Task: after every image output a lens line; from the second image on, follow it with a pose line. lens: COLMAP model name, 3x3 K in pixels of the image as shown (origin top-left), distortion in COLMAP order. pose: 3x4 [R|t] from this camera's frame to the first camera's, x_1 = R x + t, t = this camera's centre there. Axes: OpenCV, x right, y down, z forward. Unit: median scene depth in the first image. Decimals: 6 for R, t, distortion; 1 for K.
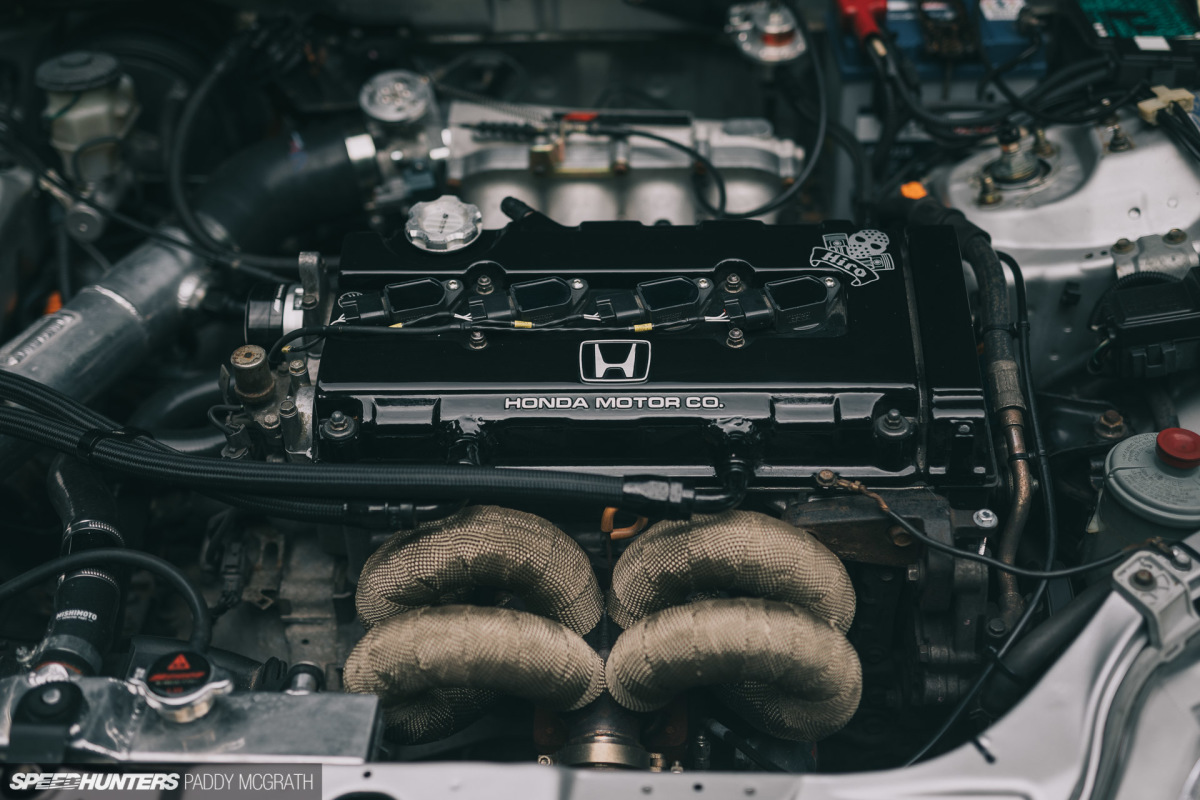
lens RADIAL K [[1719.6, 0, 613.4], [0, 1719.6, 430.6], [0, 0, 1]] dist [-0.003784, 0.000000]
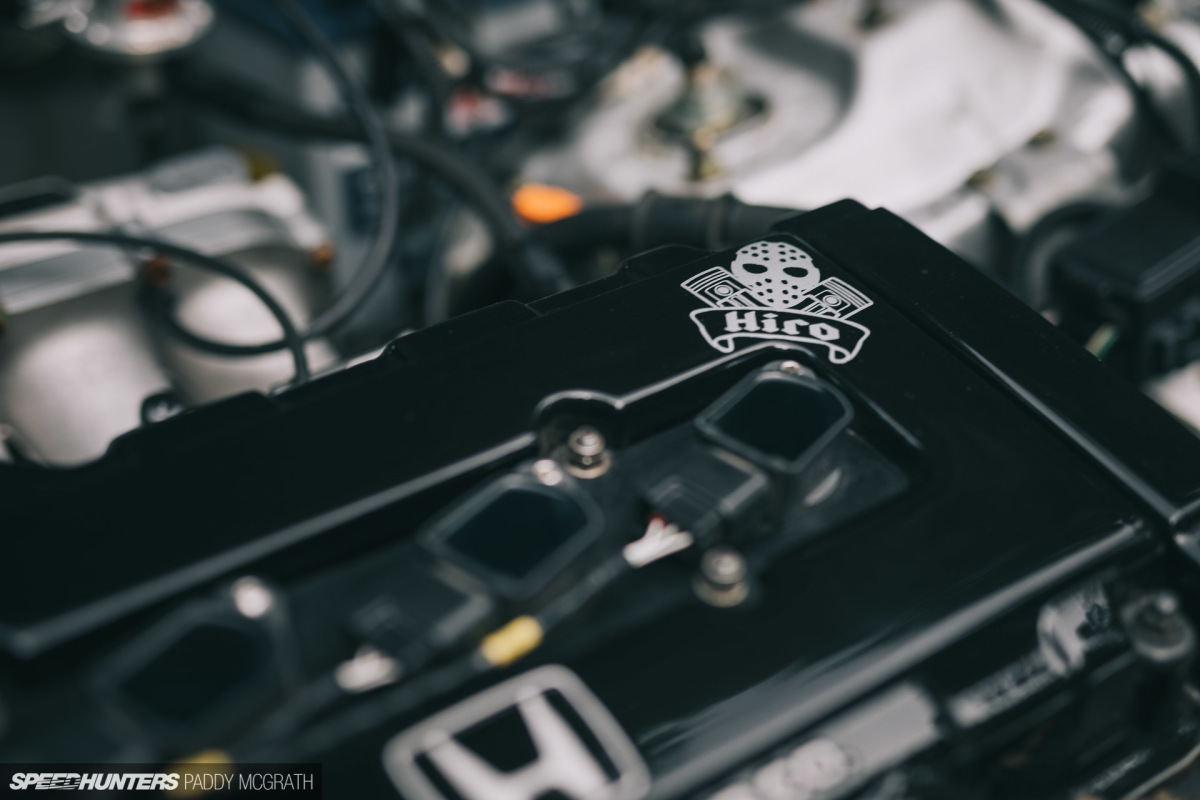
lens RADIAL K [[1719.6, 0, 597.5], [0, 1719.6, 398.3], [0, 0, 1]] dist [-0.003784, 0.000000]
pose [[0.781003, -0.307291, 0.543698, -0.140955], [0.356457, 0.934176, 0.015945, -0.103473], [-0.512809, 0.181352, 0.839130, 0.669285]]
